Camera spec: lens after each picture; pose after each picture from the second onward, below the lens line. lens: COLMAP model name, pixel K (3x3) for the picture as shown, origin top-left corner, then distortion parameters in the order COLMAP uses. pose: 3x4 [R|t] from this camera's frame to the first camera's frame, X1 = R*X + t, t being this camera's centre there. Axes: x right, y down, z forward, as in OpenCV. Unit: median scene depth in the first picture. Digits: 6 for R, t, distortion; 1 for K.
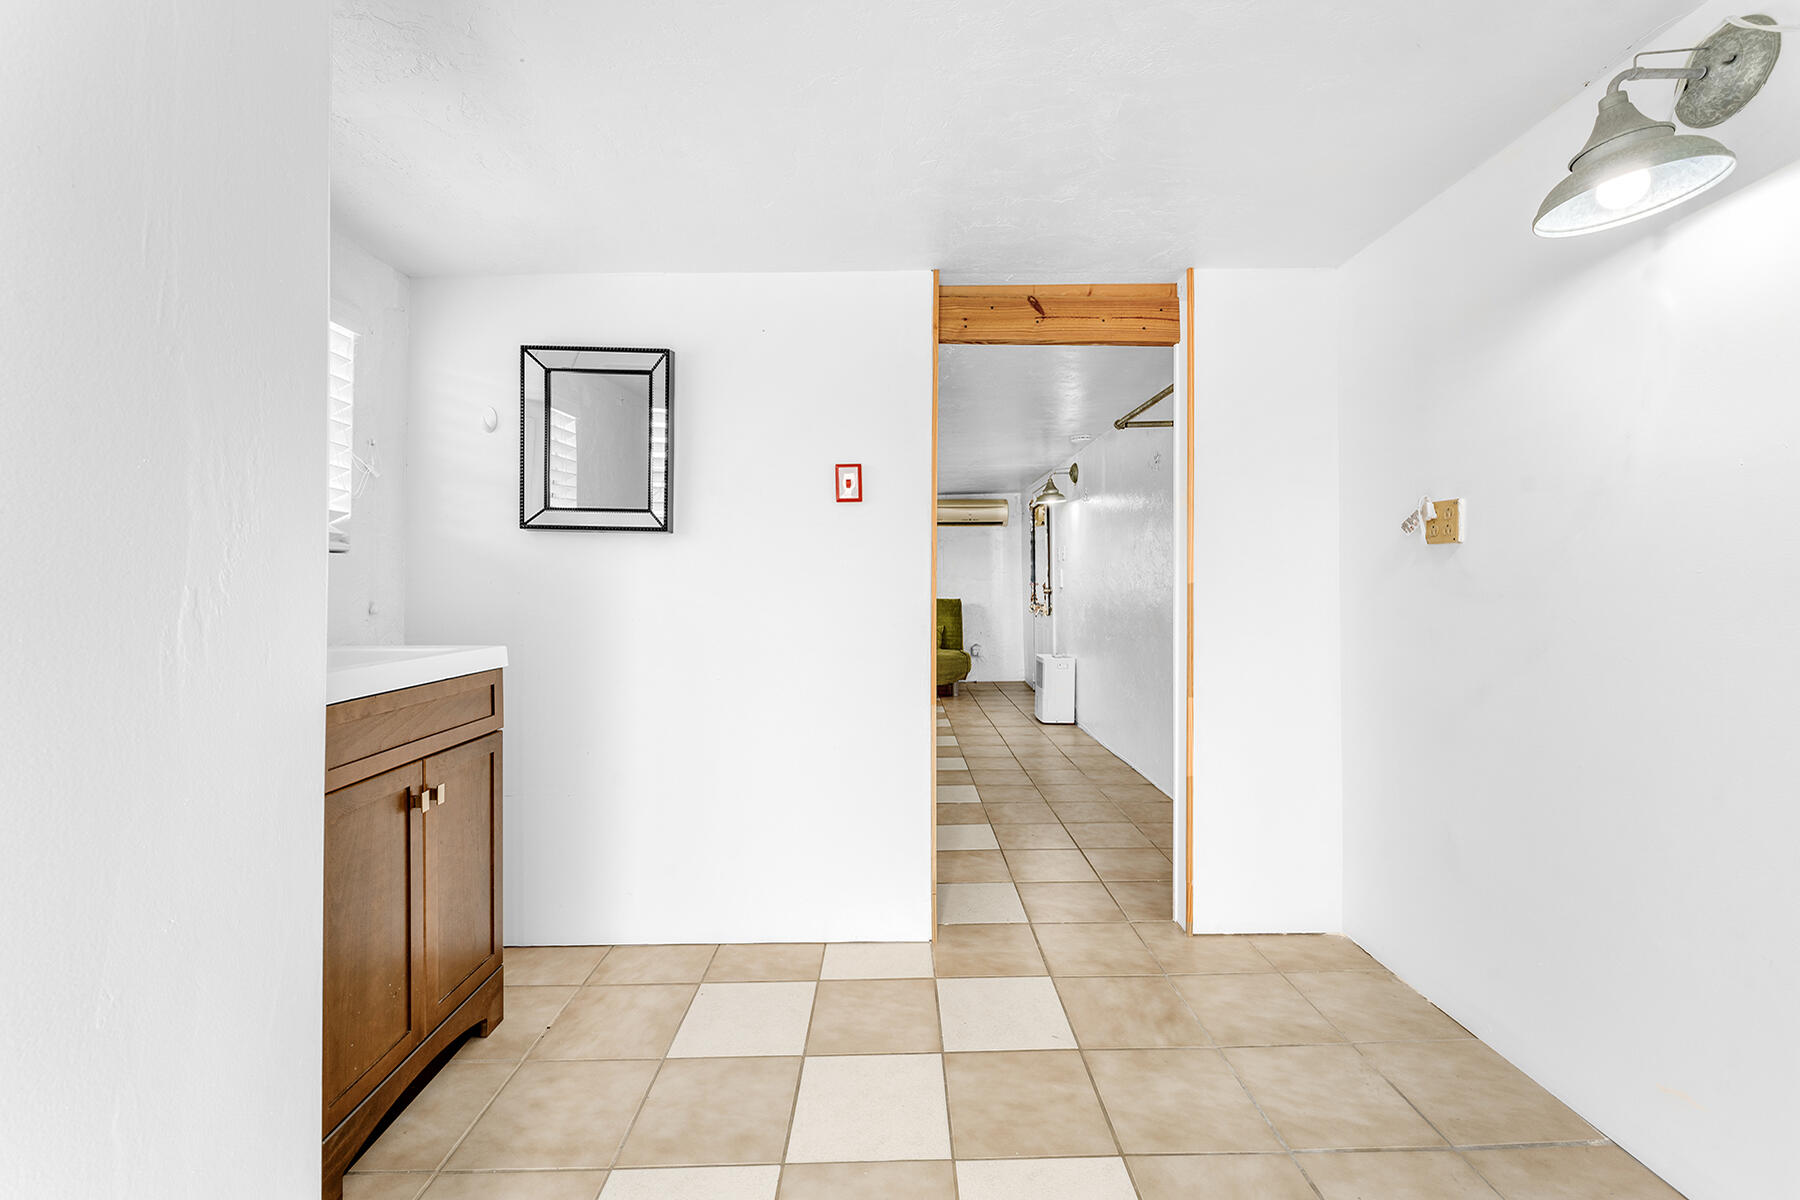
lens RADIAL K [[739.1, 0, 899.4], [0, 739.1, 590.3], [0, 0, 1]] dist [0.007778, -0.000033]
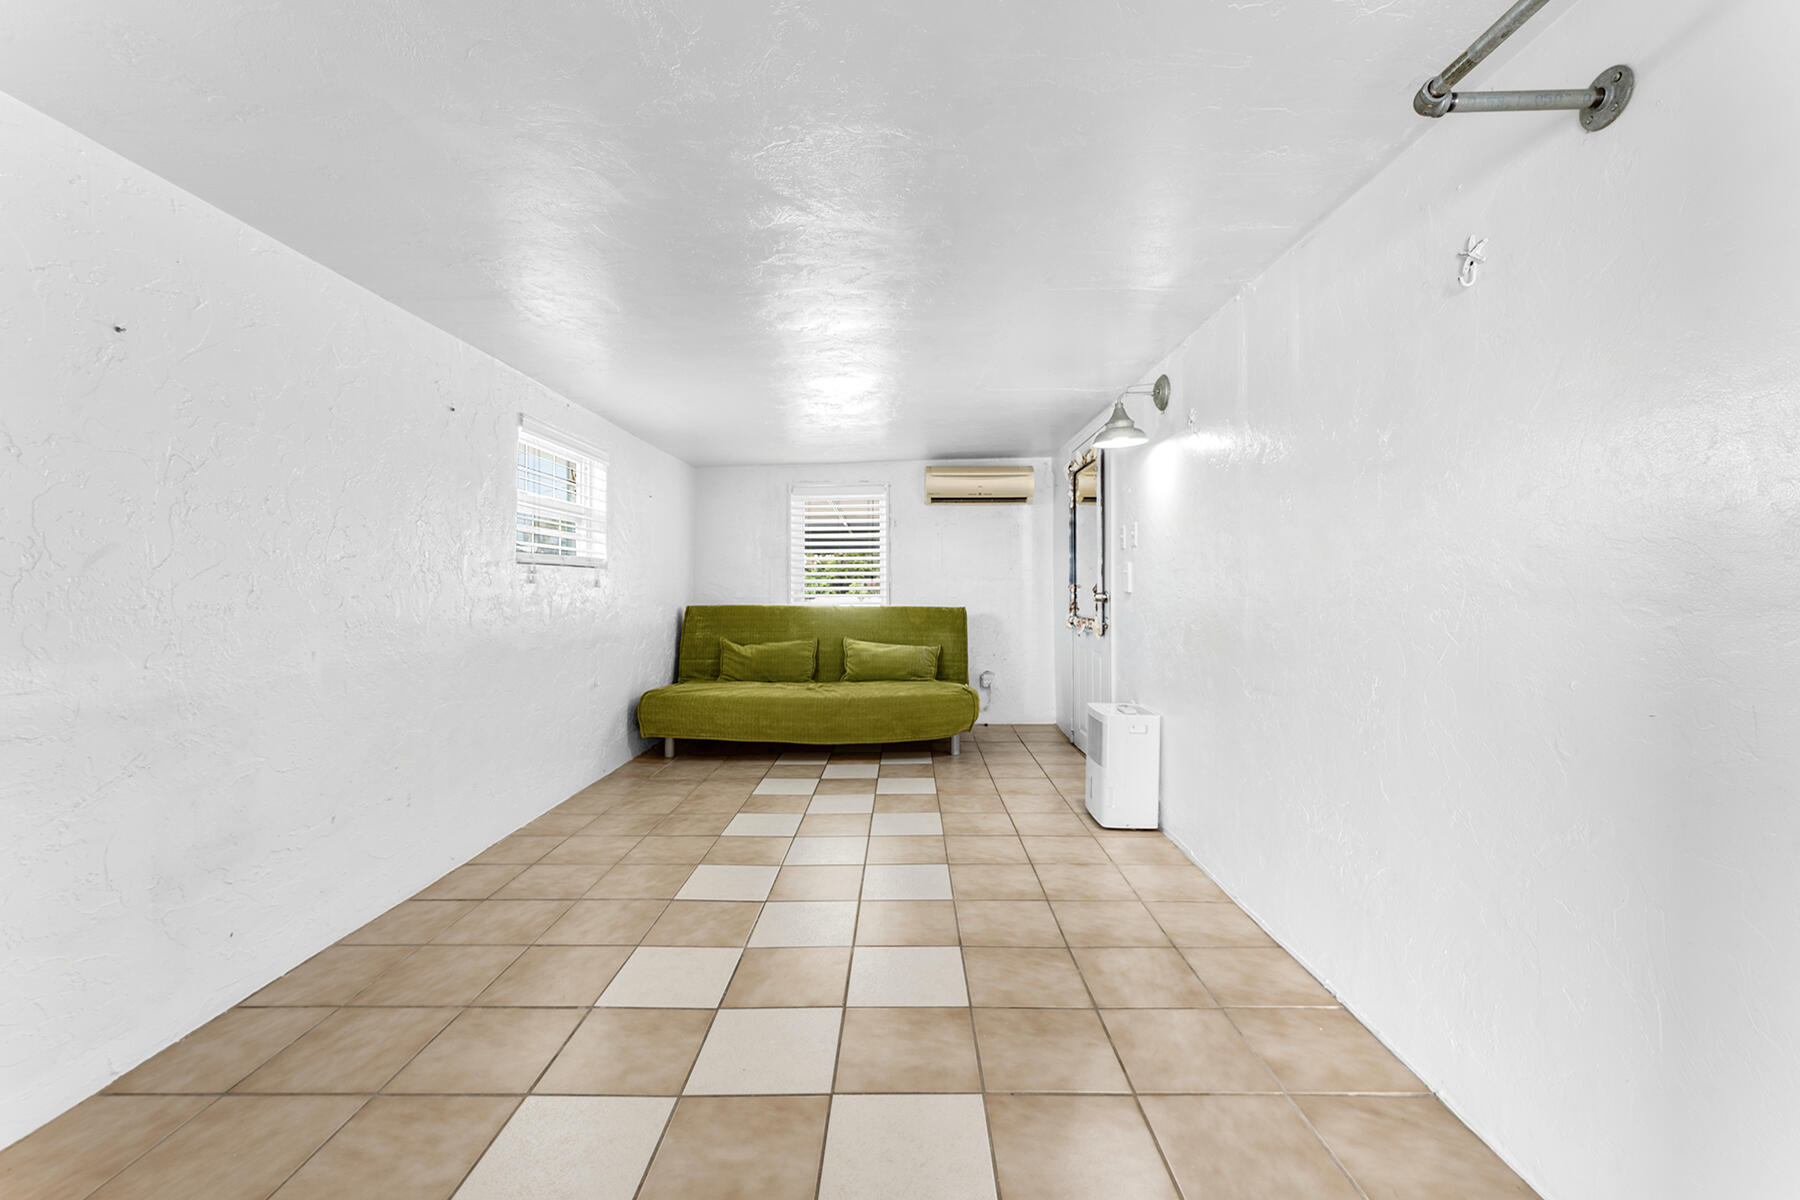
lens RADIAL K [[739.1, 0, 902.2], [0, 739.1, 596.7], [0, 0, 1]] dist [0.007778, -0.000033]
pose [[0.999907, 0.006899, -0.011780, 0.035828], [-0.006828, 0.999958, 0.006045, -0.002143], [0.011821, -0.005964, 0.999912, 0.345995]]
